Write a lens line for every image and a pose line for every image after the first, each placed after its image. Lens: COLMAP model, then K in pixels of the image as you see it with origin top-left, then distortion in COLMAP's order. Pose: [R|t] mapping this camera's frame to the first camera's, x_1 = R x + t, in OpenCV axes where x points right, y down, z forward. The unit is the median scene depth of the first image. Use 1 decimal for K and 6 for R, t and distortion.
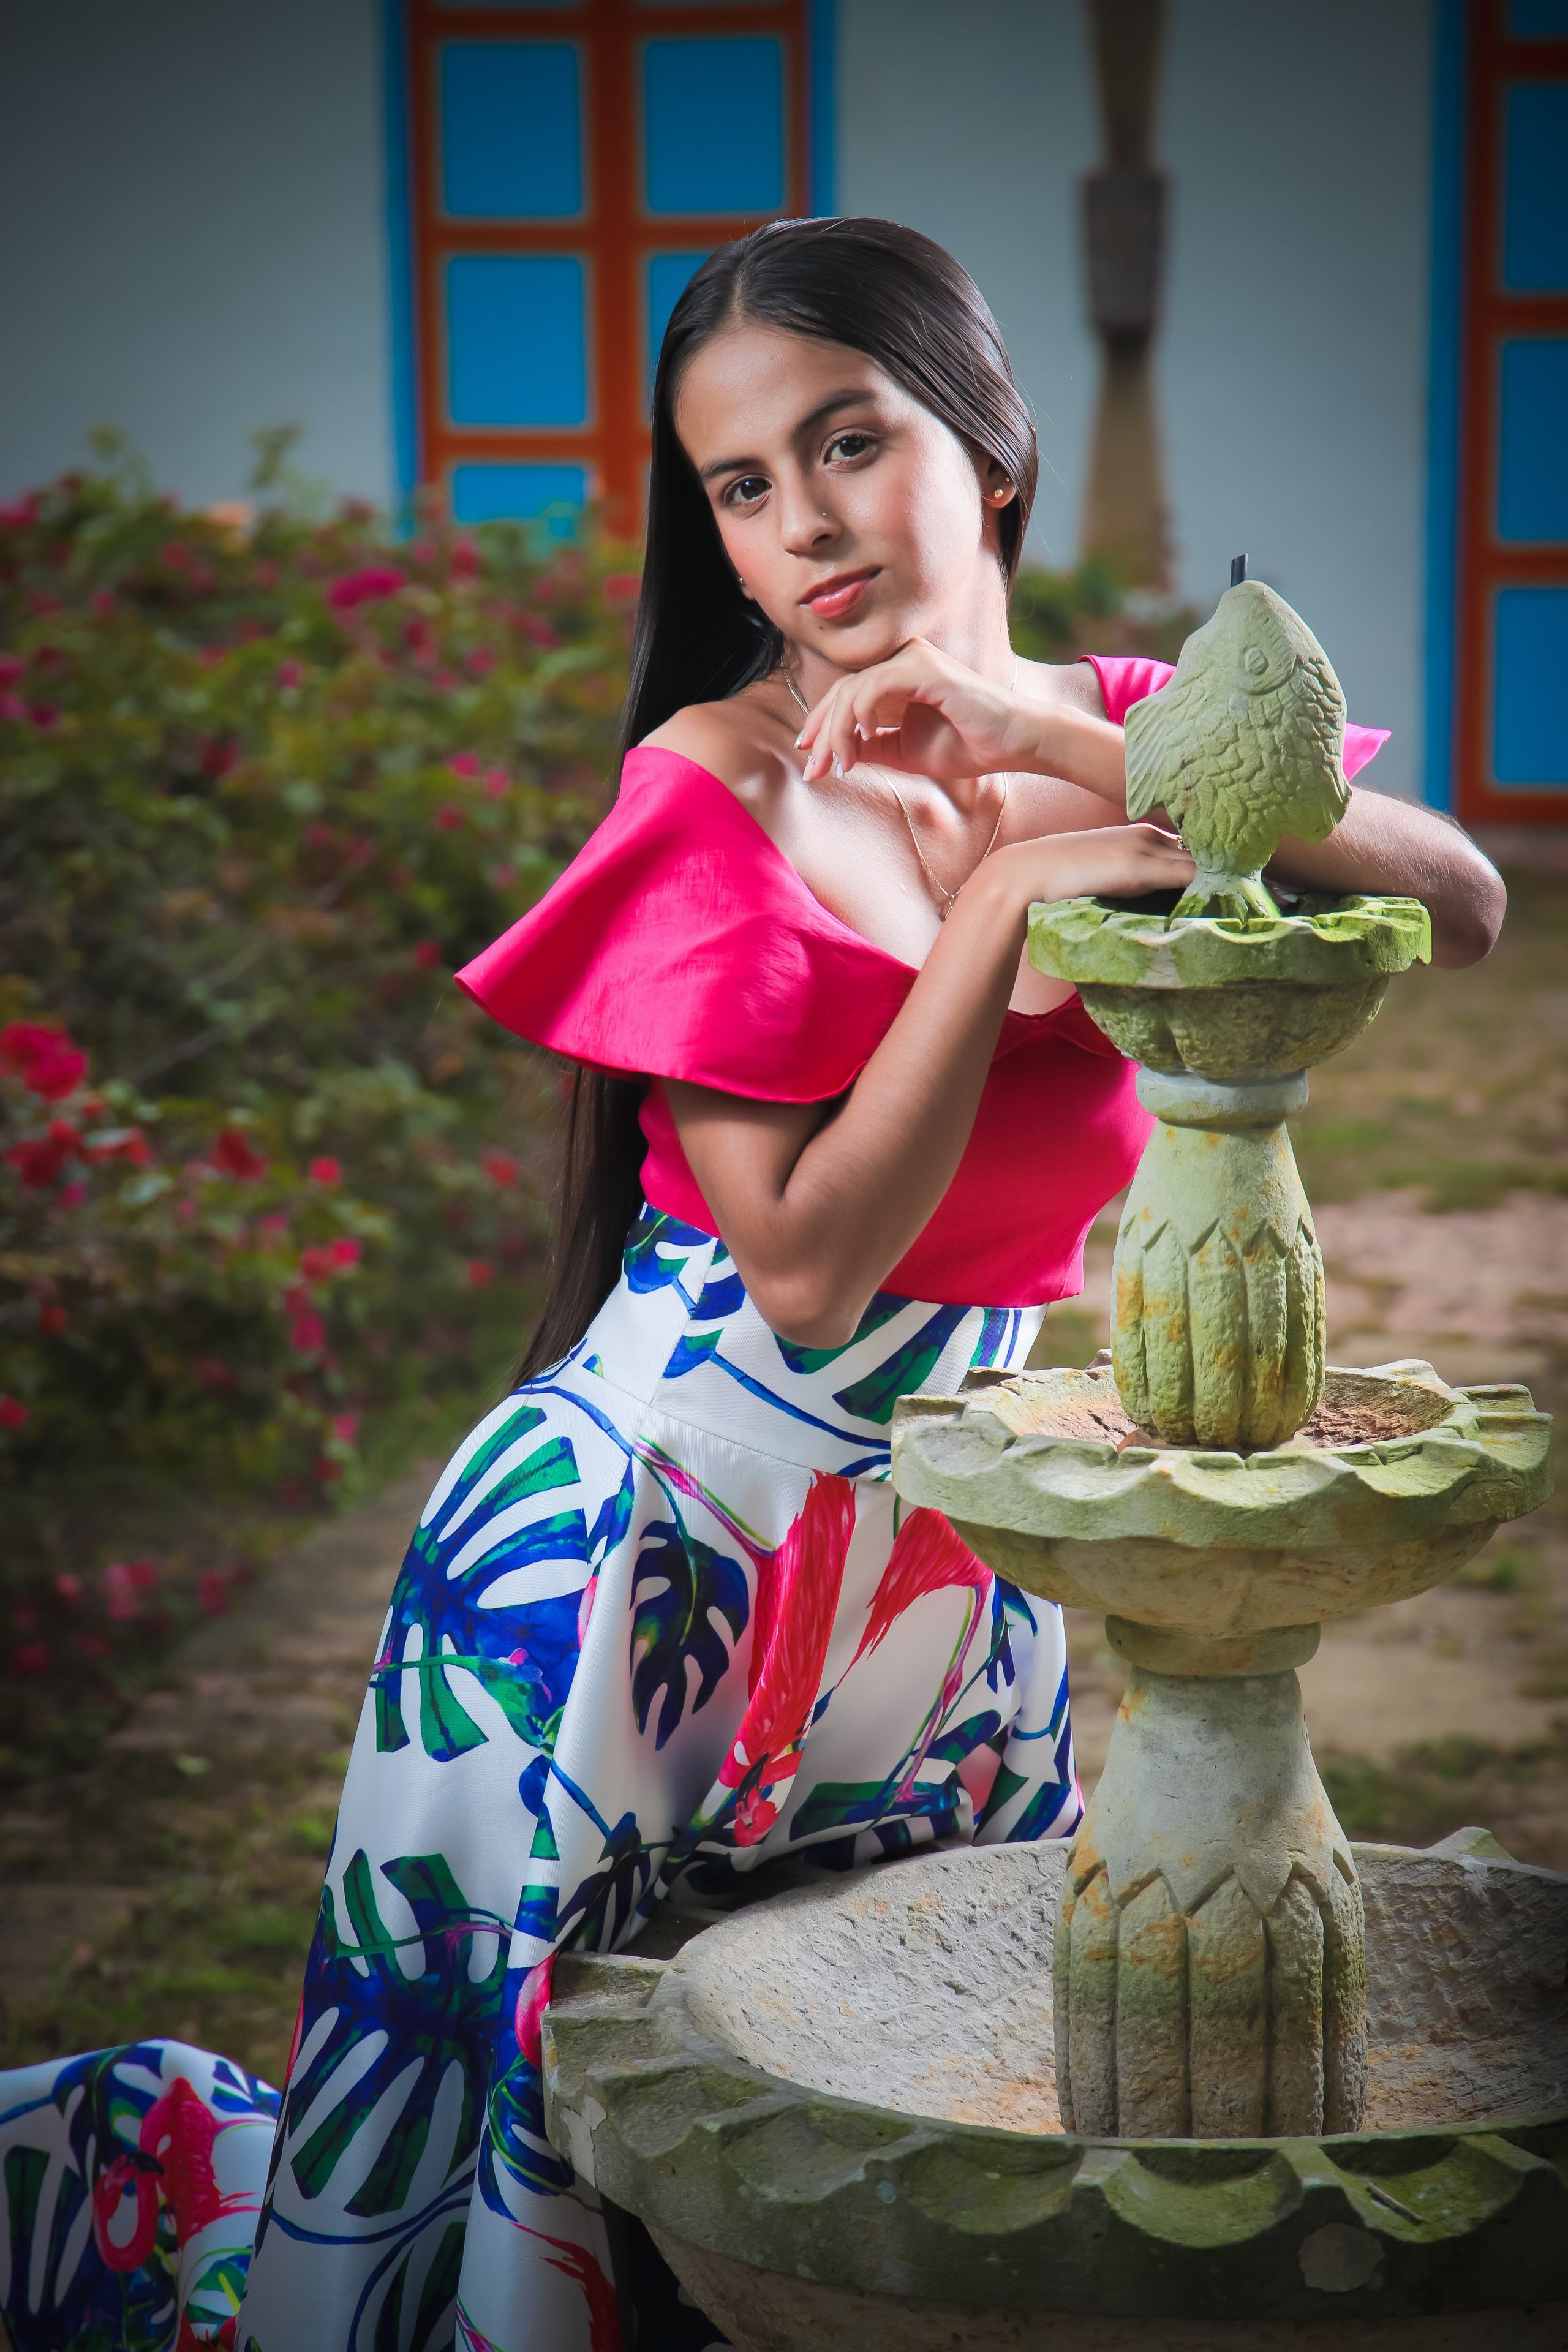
lens RADIAL K [[6840.0, 0, 777.3], [0, 6840.0, 1167.2], [0, 0, 1]] dist [0.599541, 0.000000]
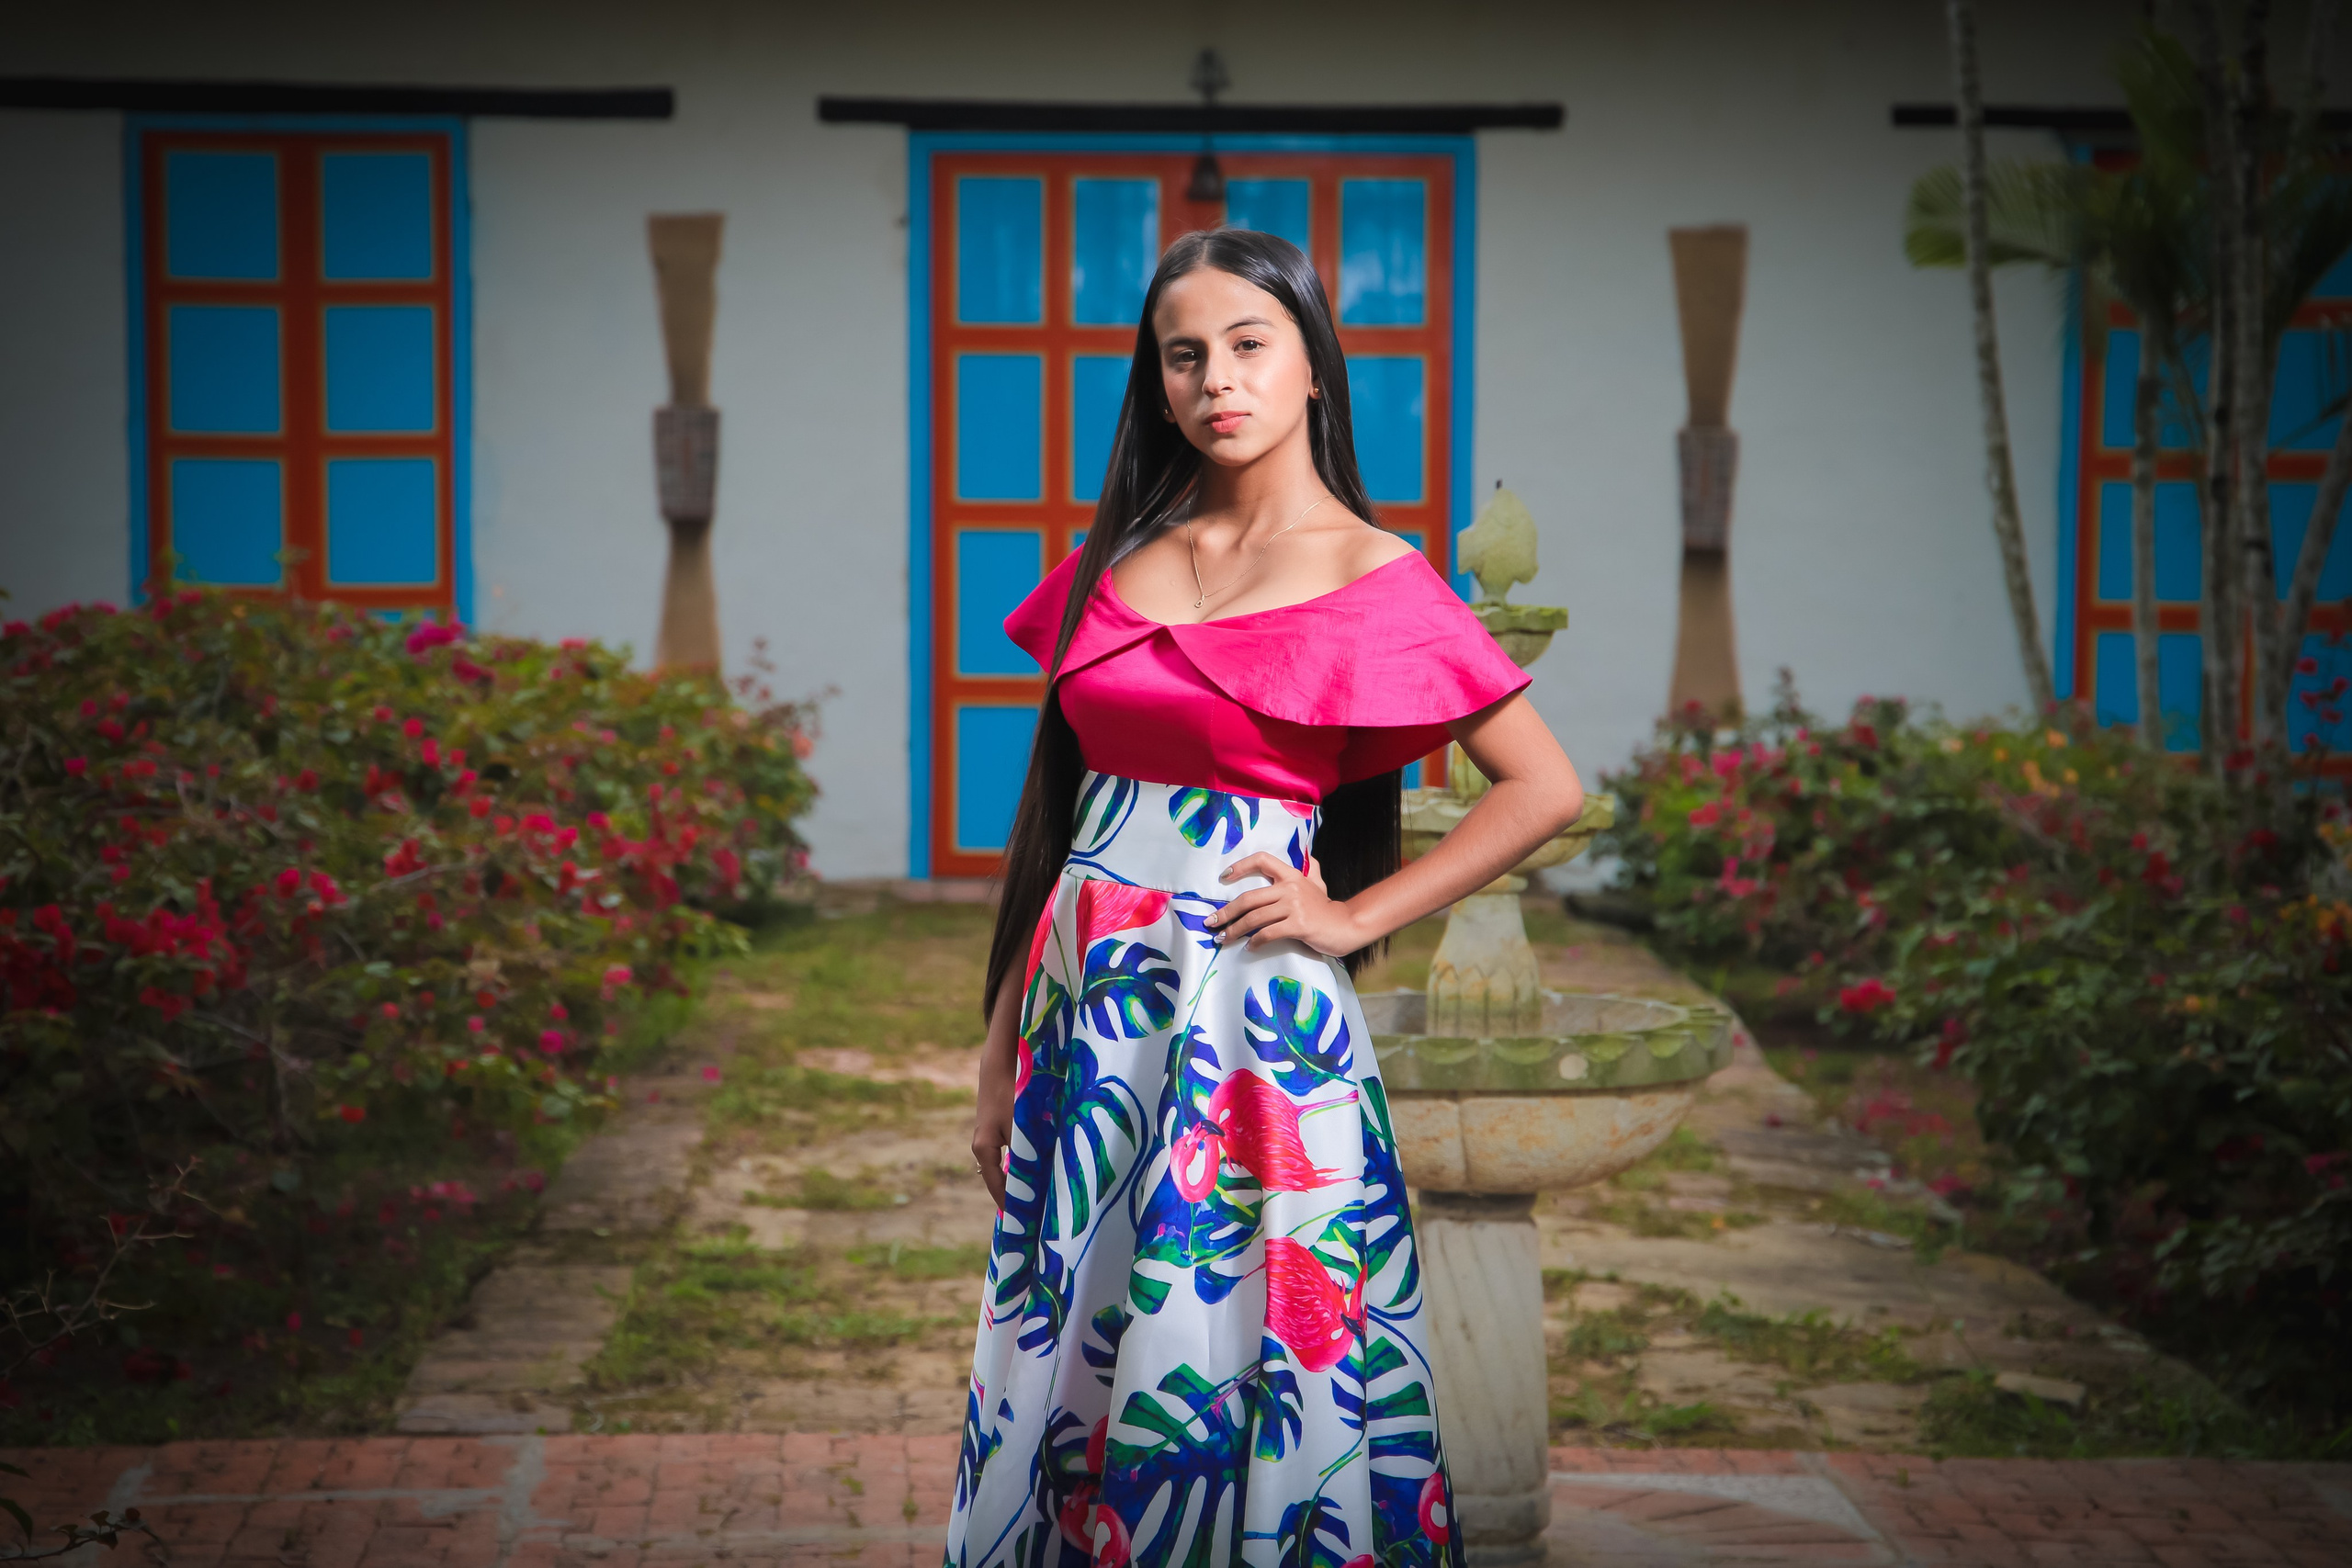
lens RADIAL K [[6149.6, 0, 1176.0], [0, 6149.6, 794.4], [0, 0, 1]] dist [0.443805, 0.000000]
pose [[0.980591, 0.001806, 0.196055, -0.533550], [0.016323, 0.995734, -0.090811, 0.254015], [-0.195383, 0.092248, 0.976379, -1.336197]]
